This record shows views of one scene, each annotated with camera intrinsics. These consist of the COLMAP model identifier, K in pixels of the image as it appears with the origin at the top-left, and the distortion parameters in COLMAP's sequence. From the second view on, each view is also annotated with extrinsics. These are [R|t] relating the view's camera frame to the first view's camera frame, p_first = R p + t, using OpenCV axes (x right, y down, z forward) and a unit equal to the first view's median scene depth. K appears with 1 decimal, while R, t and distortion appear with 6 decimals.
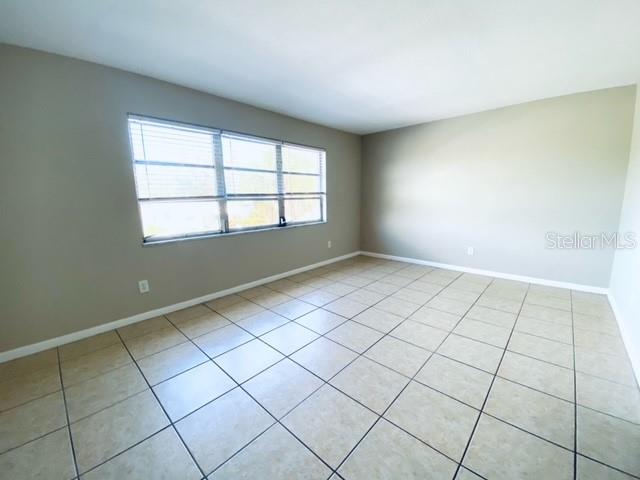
lens RADIAL K [[261.6, 0, 320.0], [0, 261.6, 240.0], [0, 0, 1]] dist [-0.010206, -0.000329]
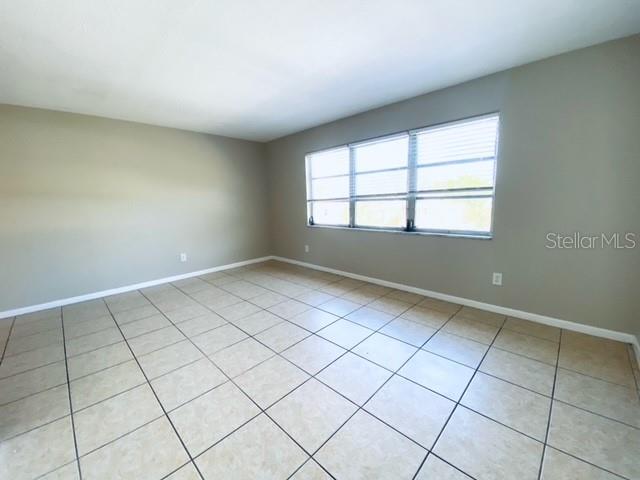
lens RADIAL K [[255.8, 0, 320.0], [0, 255.8, 240.0], [0, 0, 1]] dist [-0.025609, -0.000167]
pose [[-0.056624, 0.171097, -0.983626, 0.684681], [-0.124257, 0.976339, 0.176983, -0.133573], [0.990633, 0.132244, -0.034025, 0.740439]]
